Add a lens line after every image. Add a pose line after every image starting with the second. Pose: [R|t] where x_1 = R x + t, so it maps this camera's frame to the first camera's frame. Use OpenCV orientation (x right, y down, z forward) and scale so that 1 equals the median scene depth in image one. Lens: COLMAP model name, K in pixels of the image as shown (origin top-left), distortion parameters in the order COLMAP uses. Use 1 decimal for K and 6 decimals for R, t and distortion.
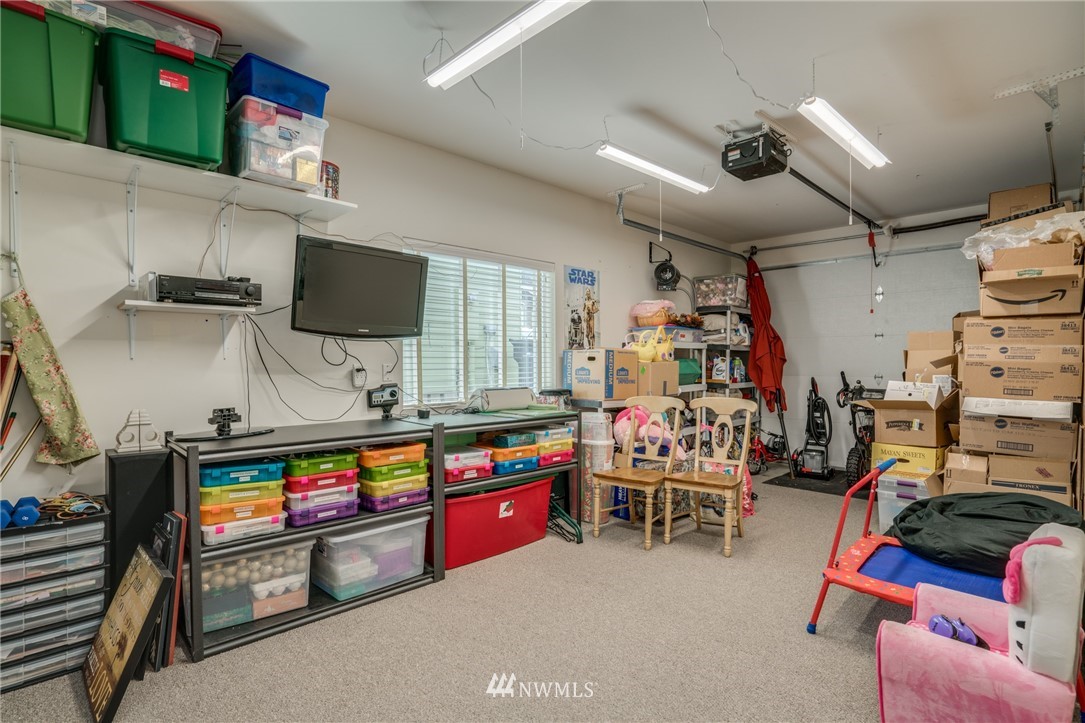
lens RADIAL K [[570.0, 0, 541.7], [0, 570.0, 365.8], [0, 0, 1]] dist [-0.047523, 0.029726]
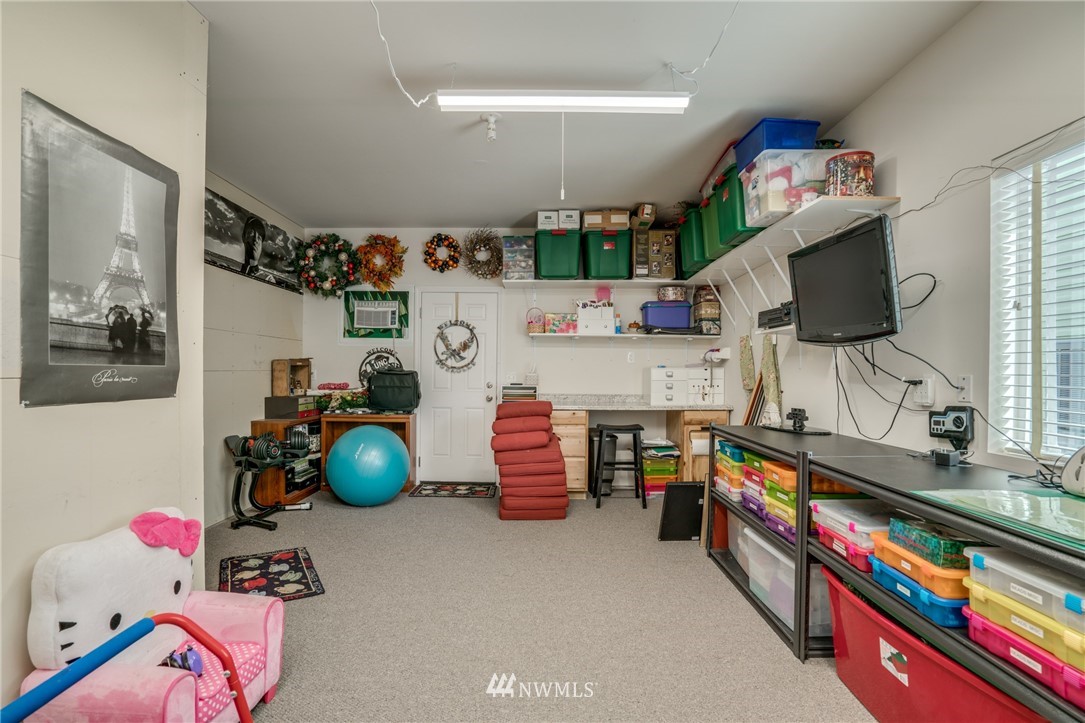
lens RADIAL K [[503.1, 0, 541.5], [0, 503.1, 364.9], [0, 0, 1]] dist [-0.062799, 0.030384]
pose [[-0.707286, -0.007968, -0.706883, 0.478670], [-0.009850, 0.999950, -0.001415, -0.009825], [0.706859, 0.005962, -0.707329, 1.097911]]
